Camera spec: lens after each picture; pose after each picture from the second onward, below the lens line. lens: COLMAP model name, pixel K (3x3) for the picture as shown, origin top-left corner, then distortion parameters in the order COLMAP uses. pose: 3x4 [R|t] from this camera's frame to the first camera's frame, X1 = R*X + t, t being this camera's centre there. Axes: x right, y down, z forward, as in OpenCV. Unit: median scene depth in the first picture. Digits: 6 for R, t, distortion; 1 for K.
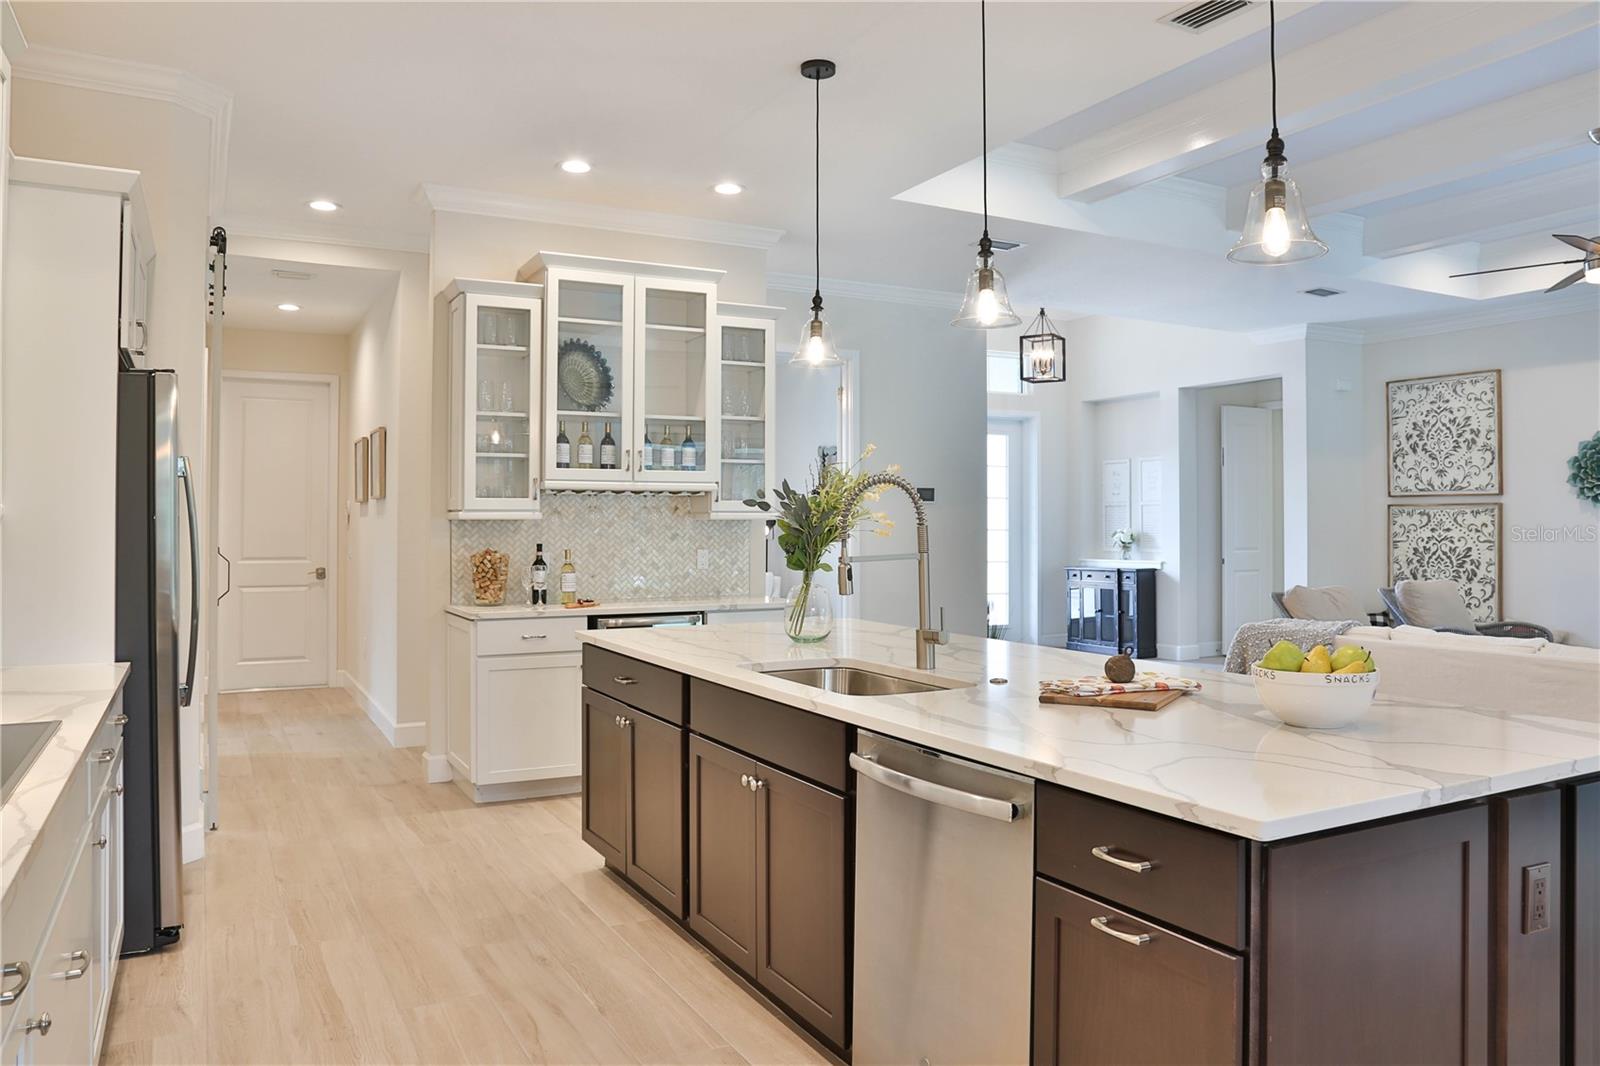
lens RADIAL K [[1153.0, 0, 812.8], [0, 1153.0, 498.4], [0, 0, 1]] dist [-0.092816, 0.065587]
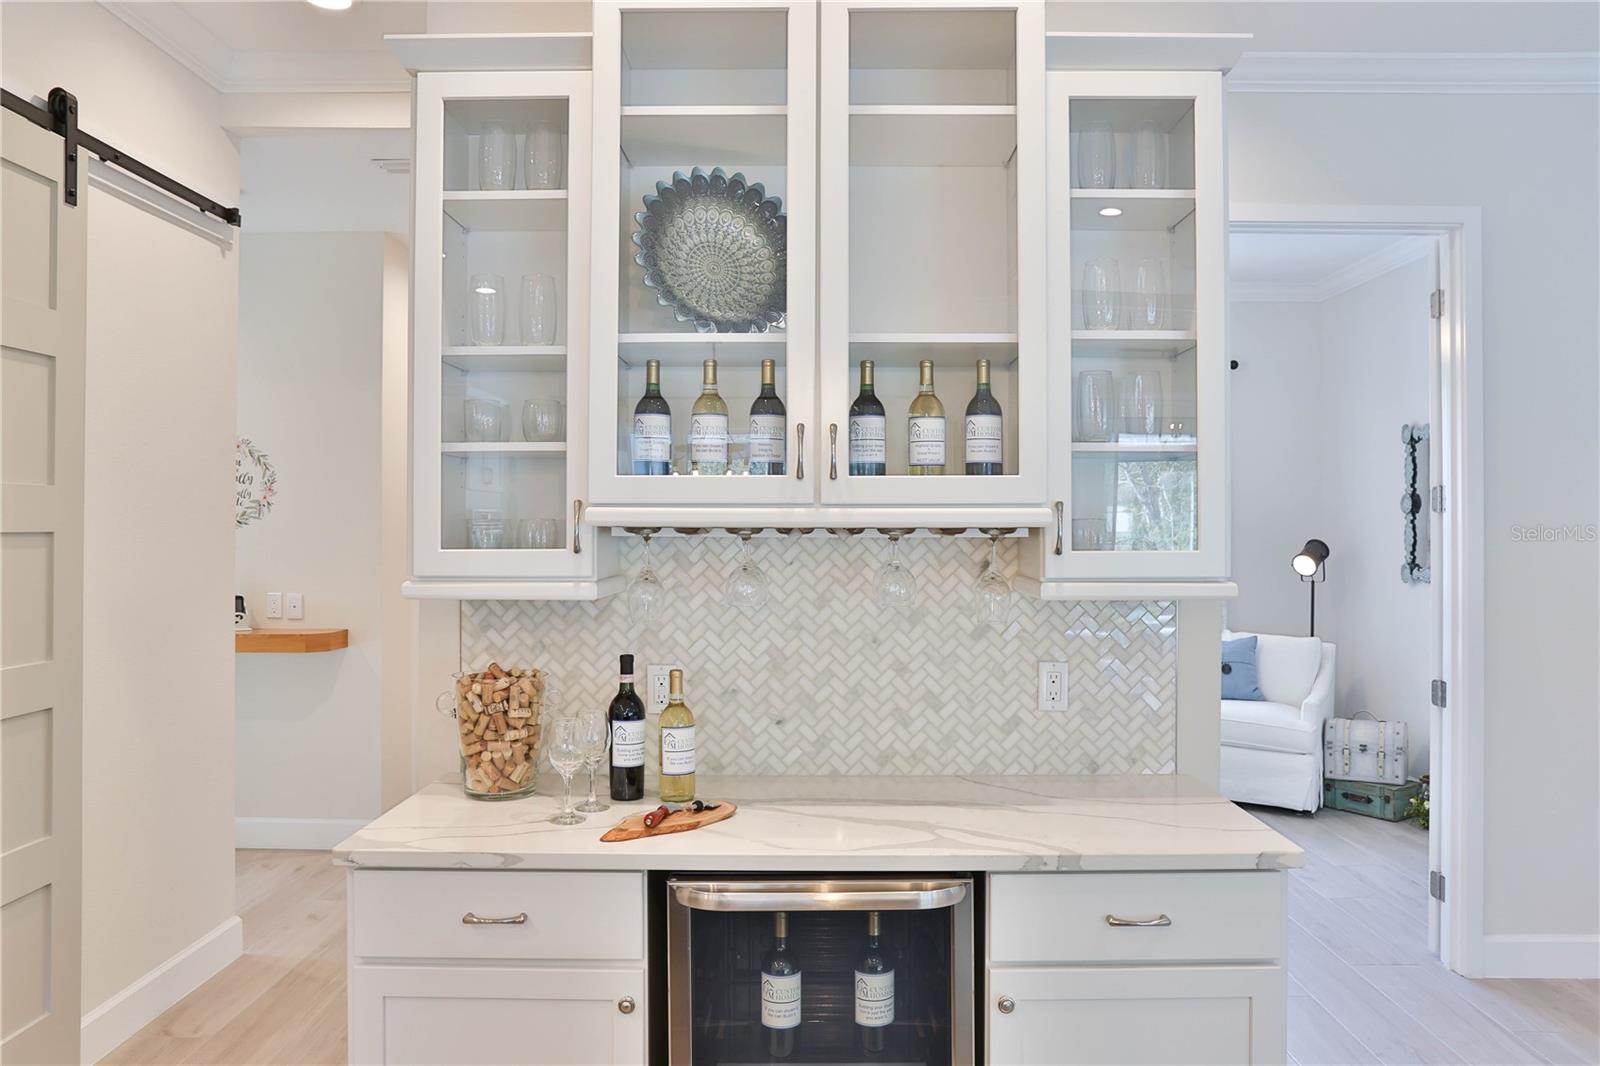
lens RADIAL K [[1153.0, 0, 812.8], [0, 1153.0, 498.4], [0, 0, 1]] dist [-0.092816, 0.065587]
pose [[0.878621, -0.009525, -0.477424, 0.029174], [0.008321, 0.999955, -0.004636, -0.015568], [0.477447, 0.000101, 0.878661, 0.670834]]
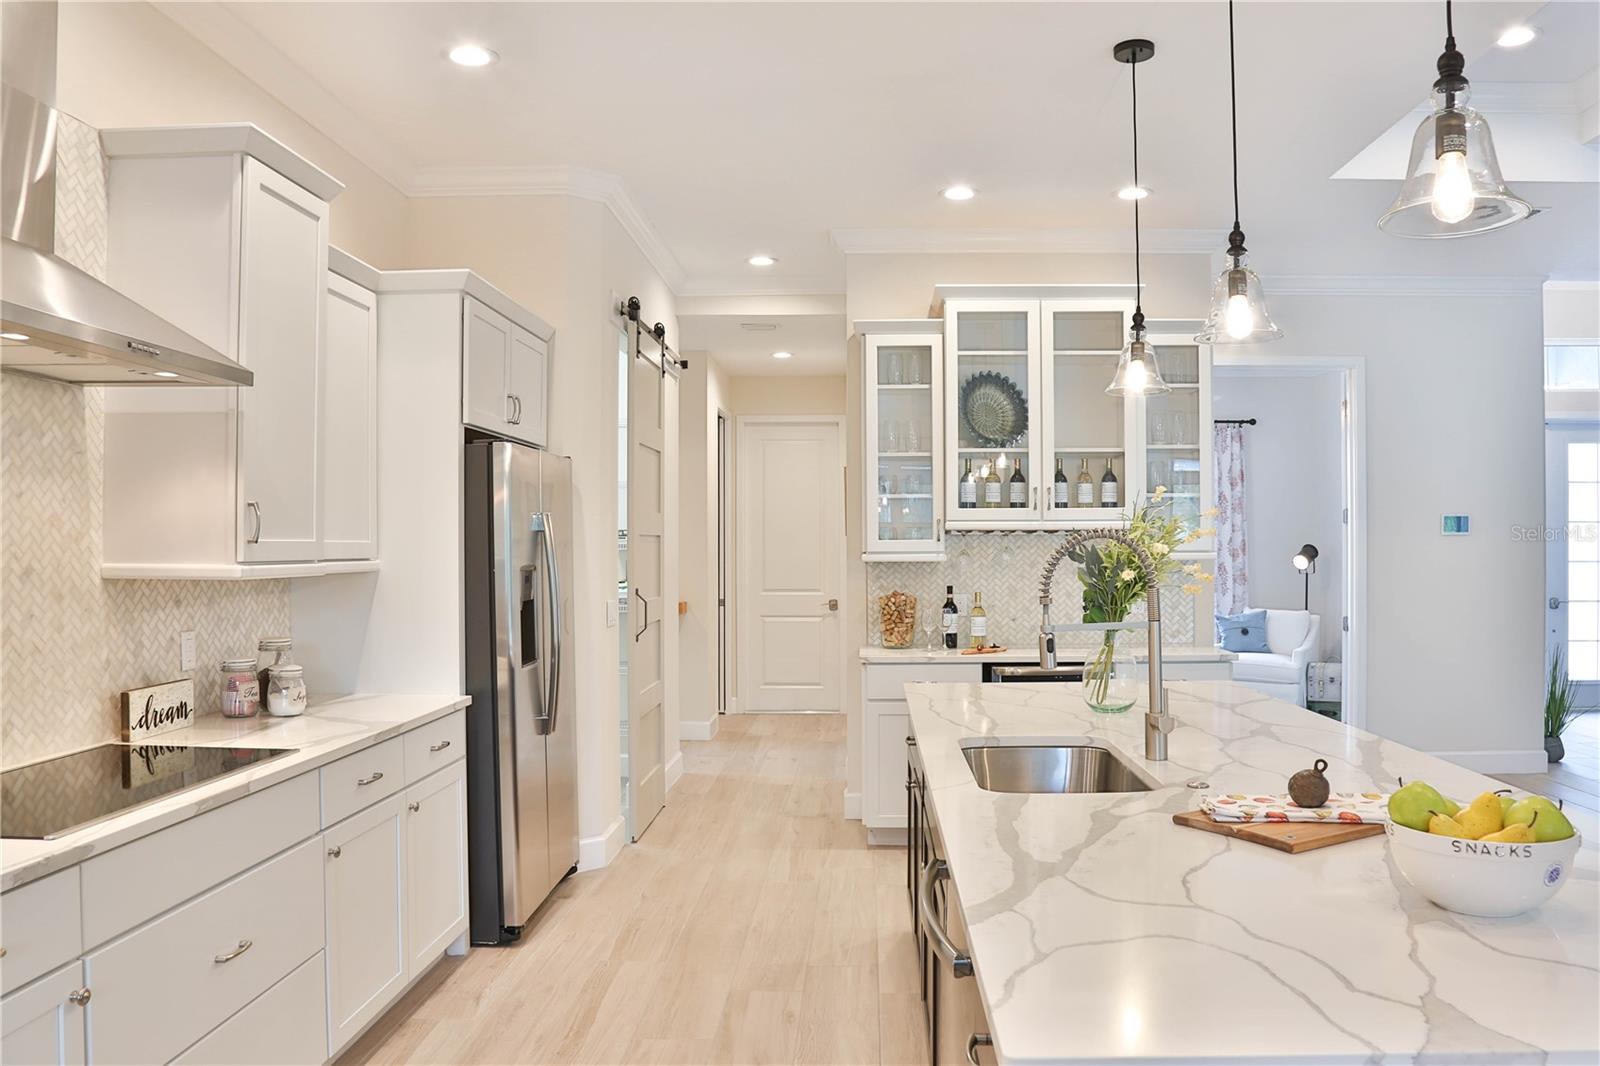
lens RADIAL K [[1183.9, 0, 835.6], [0, 1183.9, 553.6], [0, 0, 1]] dist [-0.121310, 0.070655]
pose [[0.866276, 0.000871, -0.499566, 0.181740], [0.013620, 0.999586, 0.025360, -0.014808], [0.499381, -0.028773, 0.865905, 0.086115]]
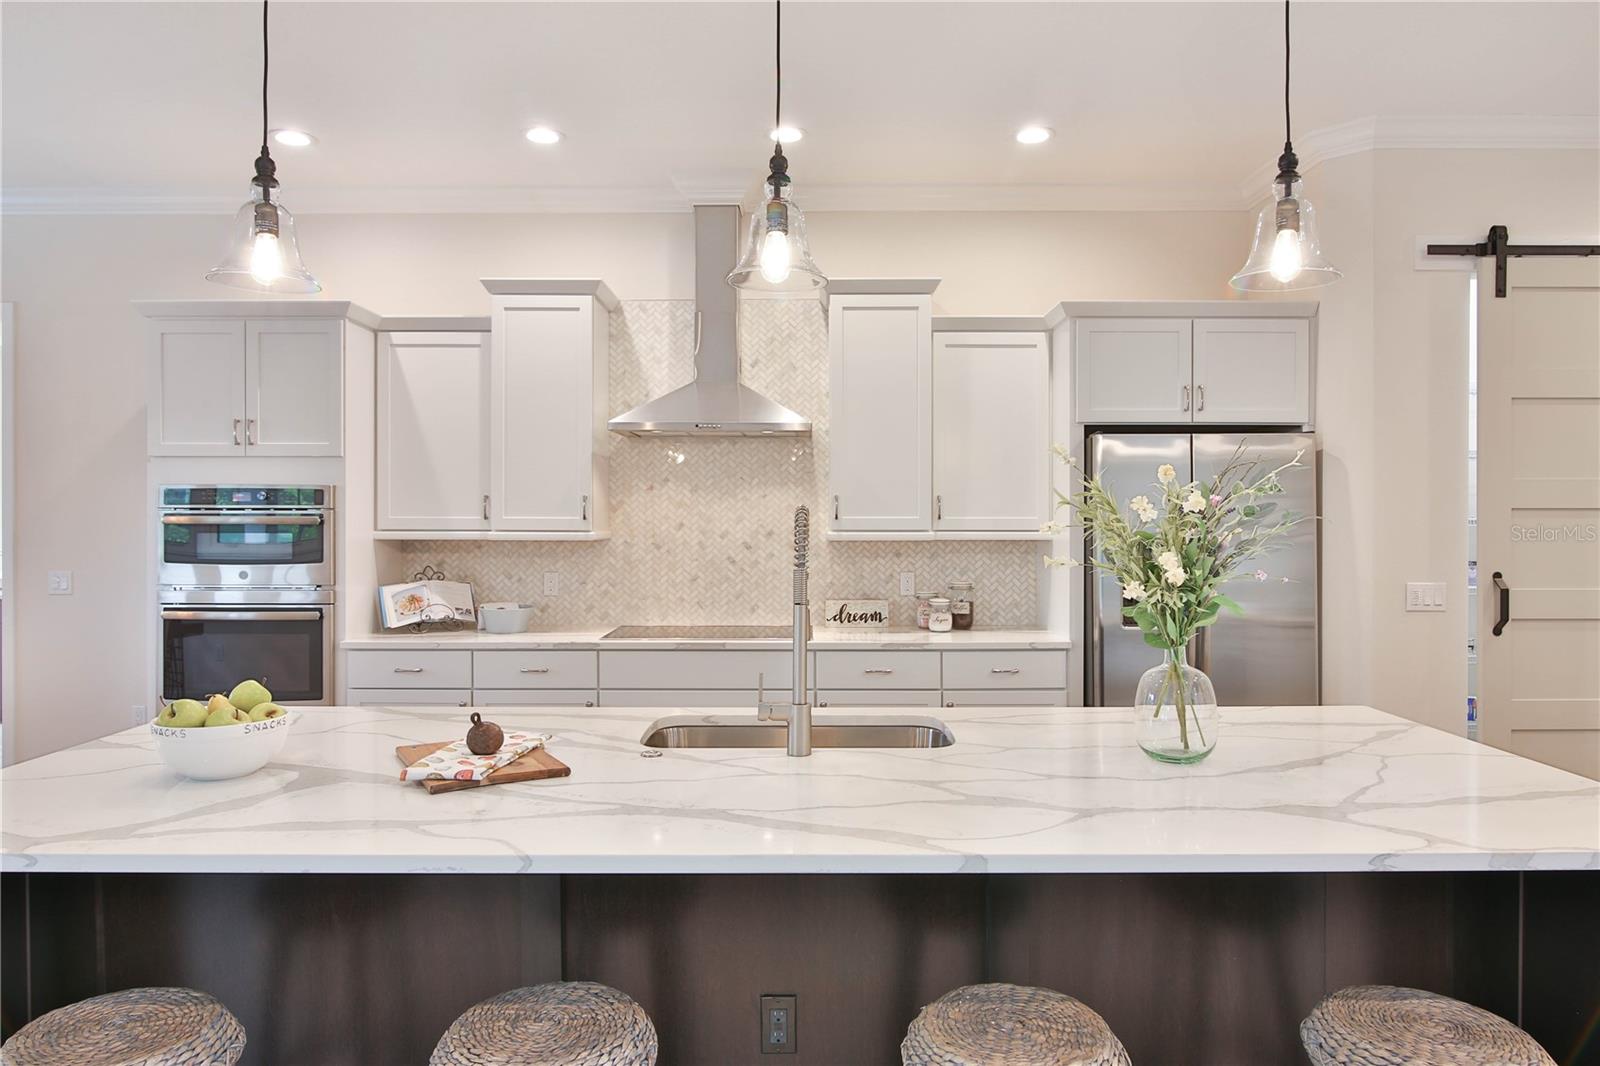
lens RADIAL K [[999.9, 0, 800.0], [0, 999.9, 533.0], [0, 0, 1]] dist [-0.003590, -0.000508]
pose [[-0.471160, 0.011020, -0.881979, 0.392645], [0.018228, 0.999830, 0.002755, -0.002254], [0.881859, -0.014778, -0.471281, 0.742759]]
